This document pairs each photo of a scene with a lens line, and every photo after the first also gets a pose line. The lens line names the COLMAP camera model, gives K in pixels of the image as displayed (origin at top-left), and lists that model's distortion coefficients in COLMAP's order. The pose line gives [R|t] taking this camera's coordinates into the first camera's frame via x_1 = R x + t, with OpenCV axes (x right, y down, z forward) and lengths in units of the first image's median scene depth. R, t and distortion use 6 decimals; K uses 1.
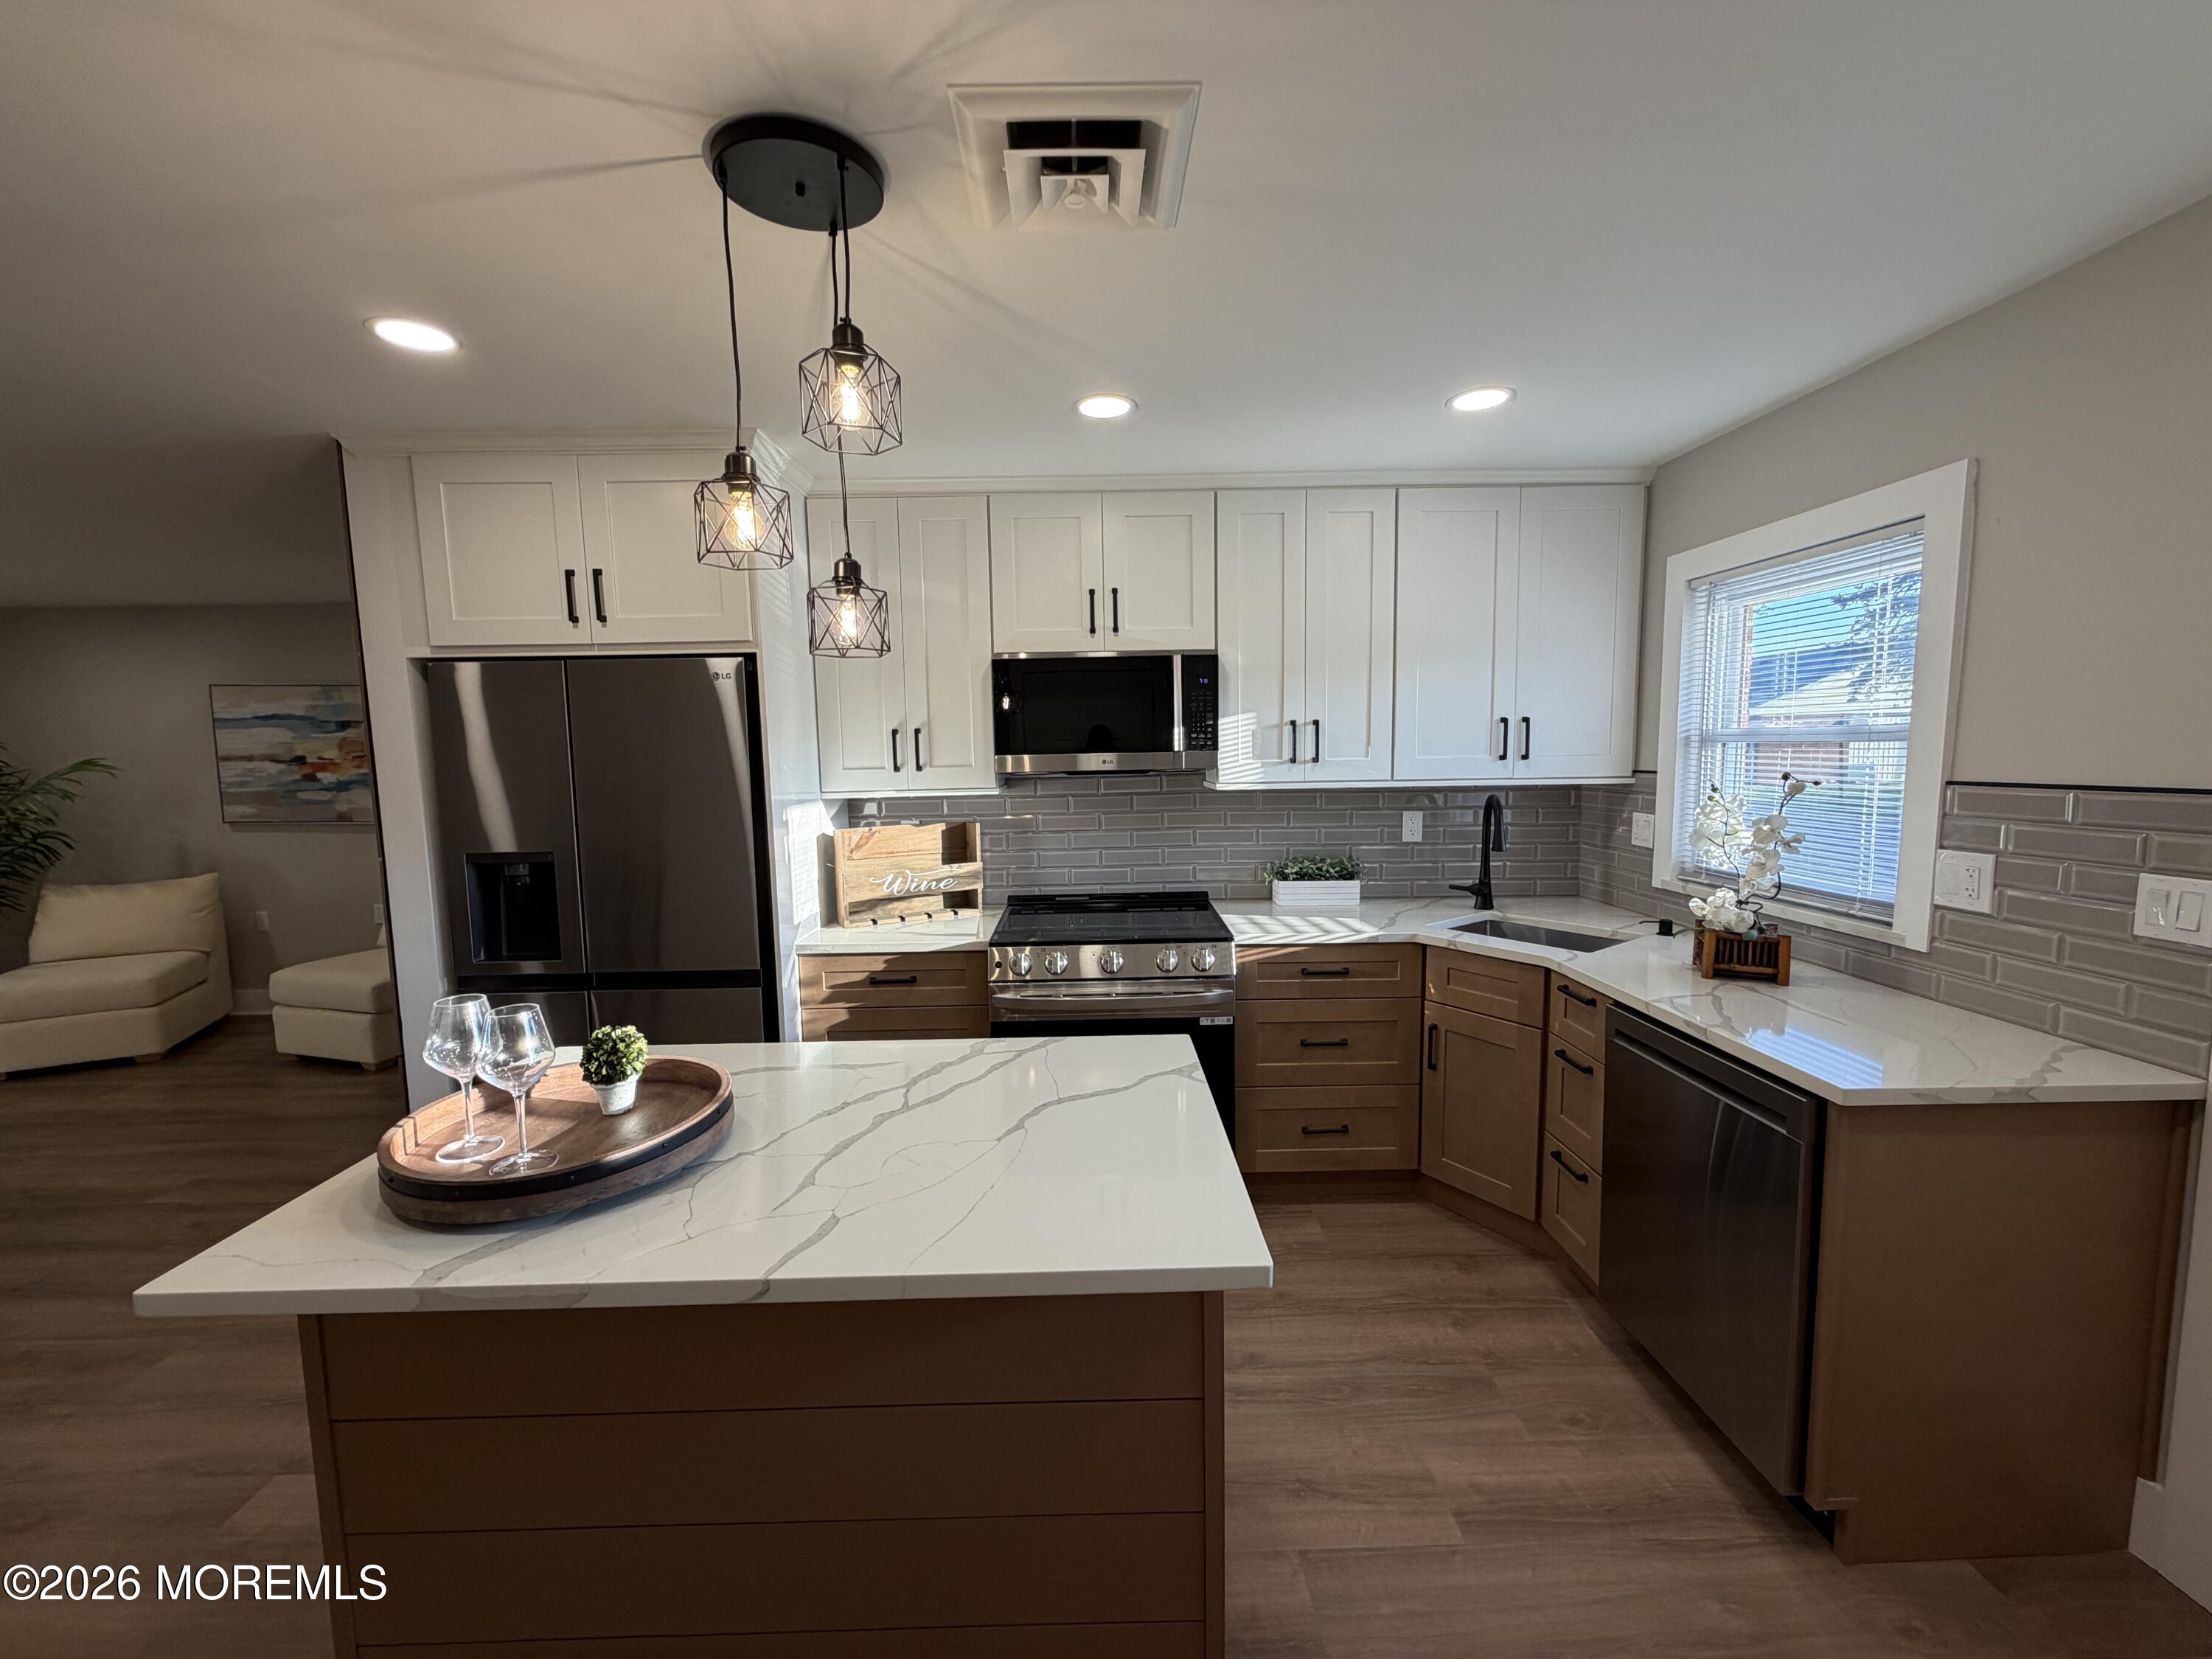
lens RADIAL K [[876.9, 0, 1099.8], [0, 876.9, 831.0], [0, 0, 1]] dist [0.000071, -0.000582]
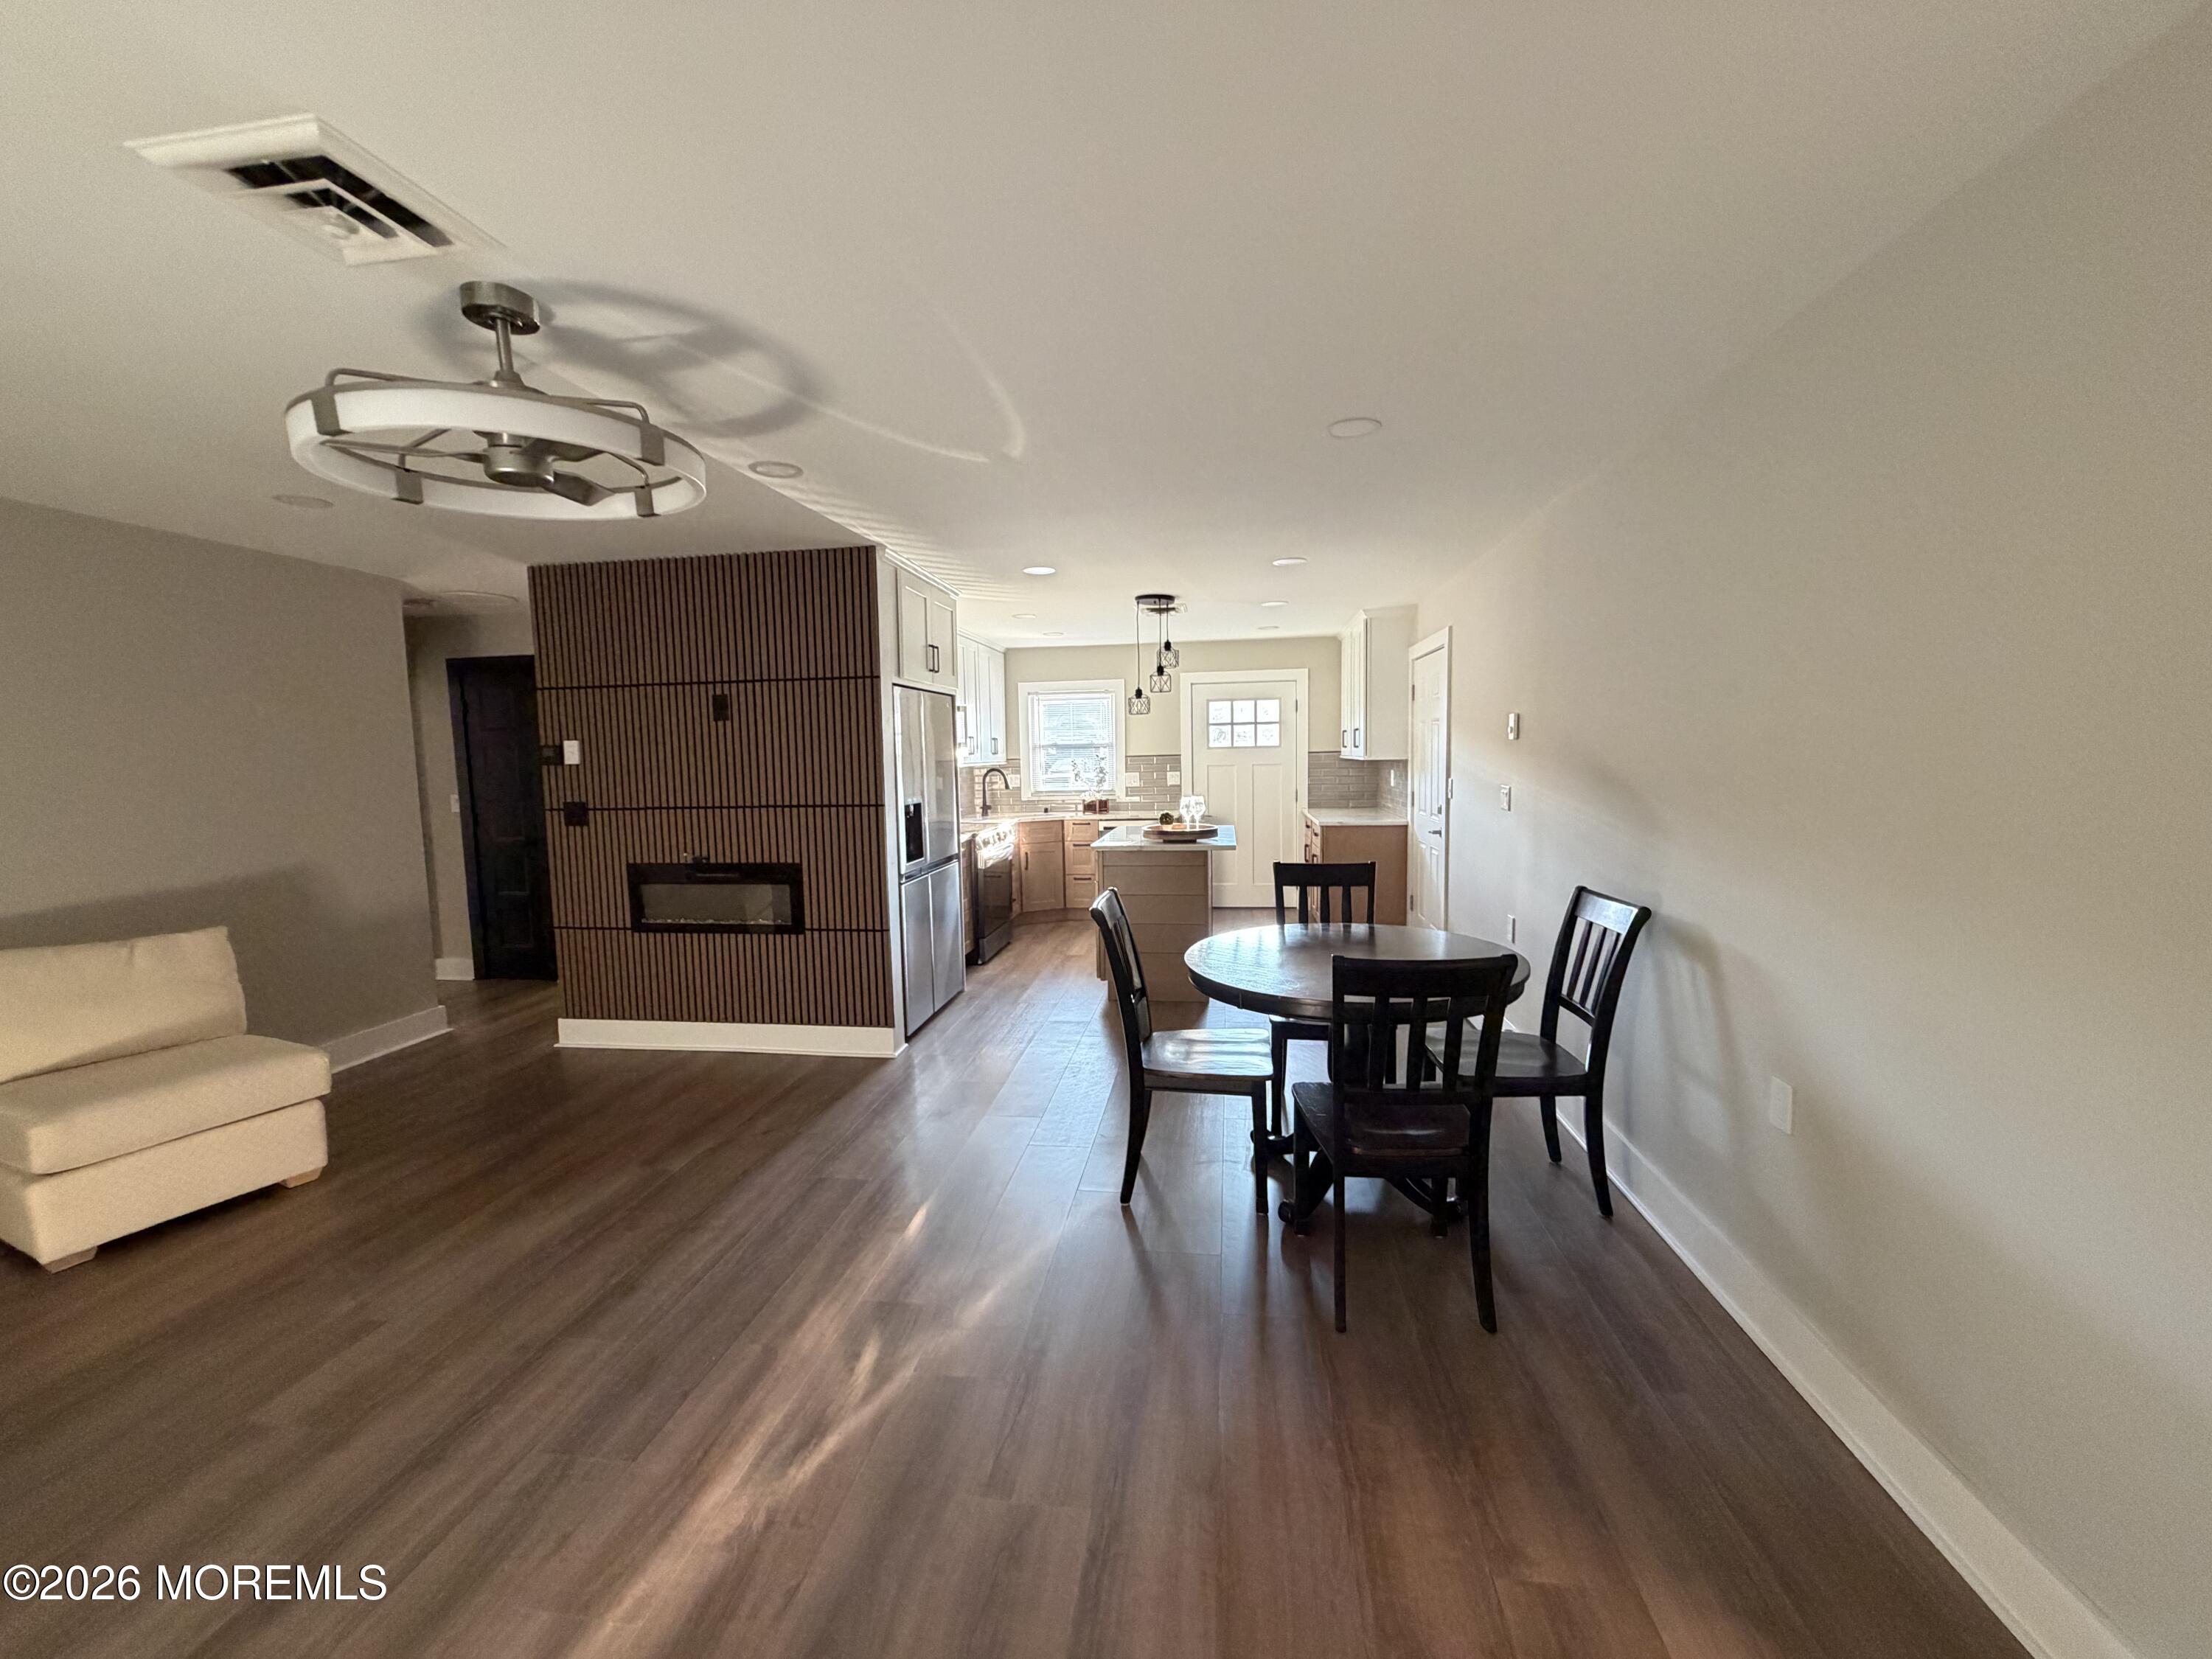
lens RADIAL K [[880.0, 0, 1100.3], [0, 880.0, 832.2], [0, 0, 1]] dist [0.000431, 0.000311]
pose [[0.160115, -0.076000, 0.984168, -2.008147], [0.112705, 0.991919, 0.058262, 0.027369], [-0.980643, 0.101592, 0.167386, 0.301737]]
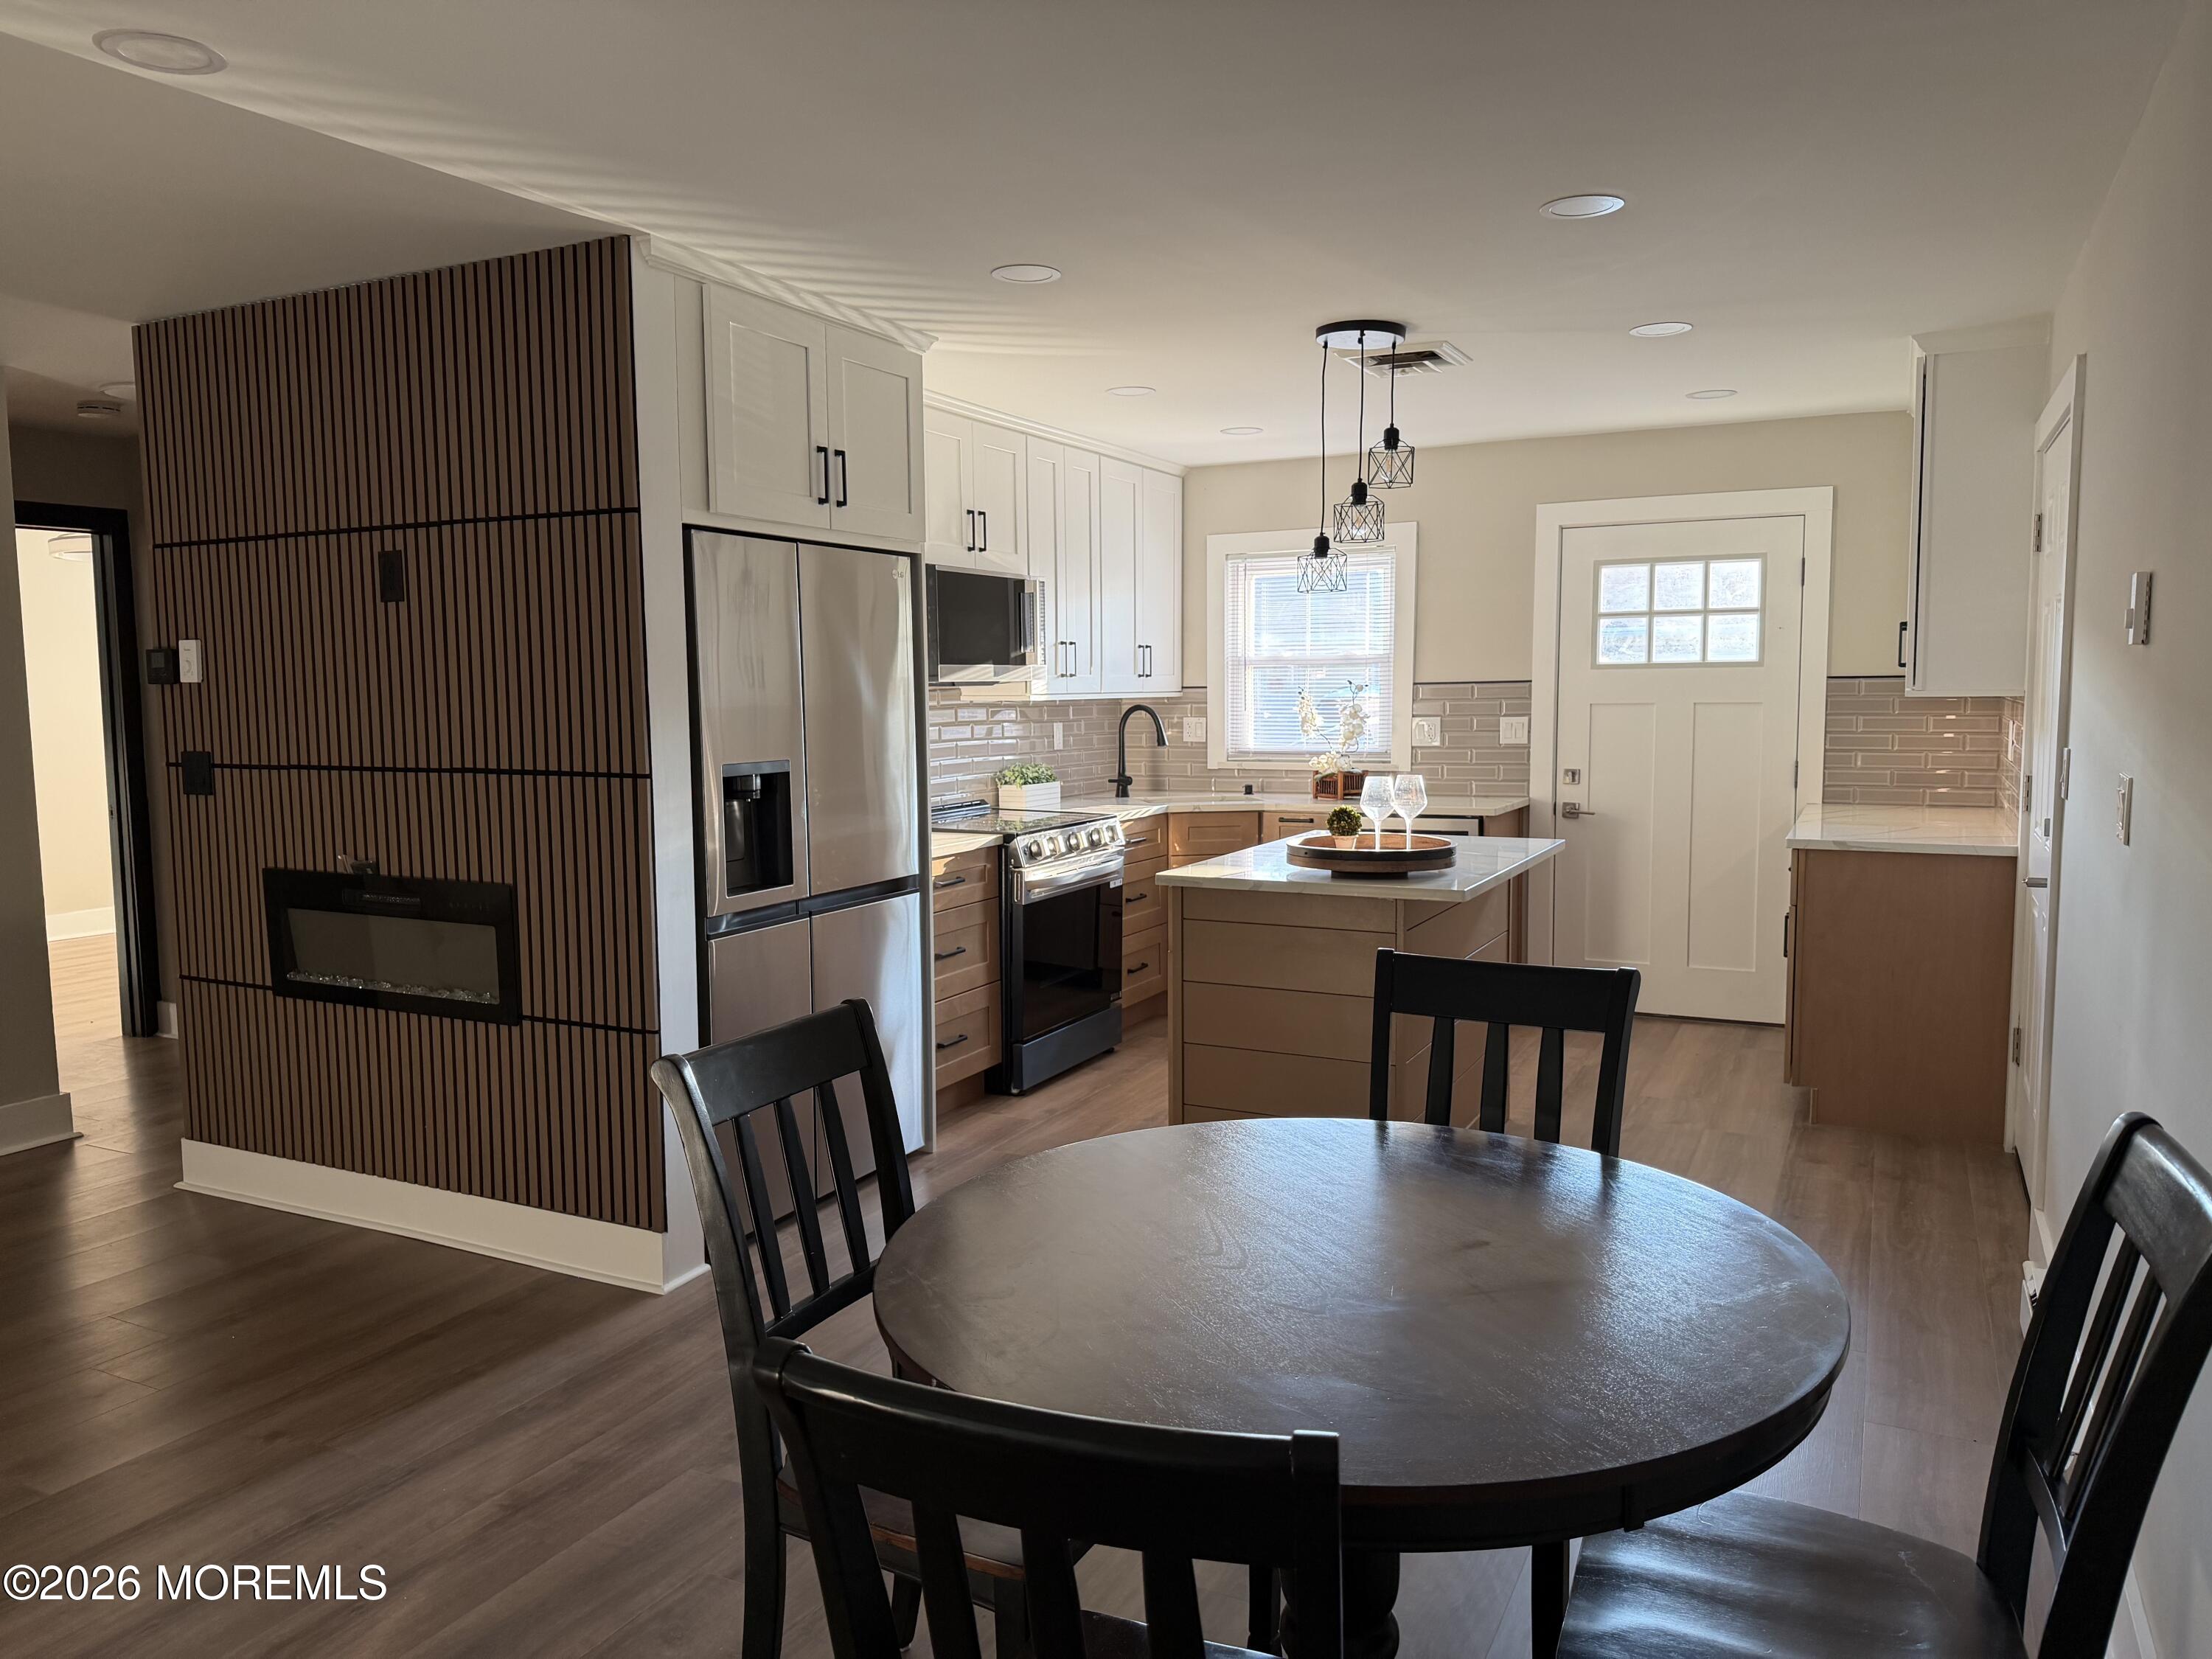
lens RADIAL K [[1542.9, 0, 1101.1], [0, 1542.9, 828.8], [0, 0, 1]] dist [0.125017, -0.219740]
pose [[0.464815, -0.071678, 0.882502, -1.593359], [0.087183, 0.995579, 0.034943, 0.056472], [-0.881105, 0.060697, 0.469009, 0.001459]]
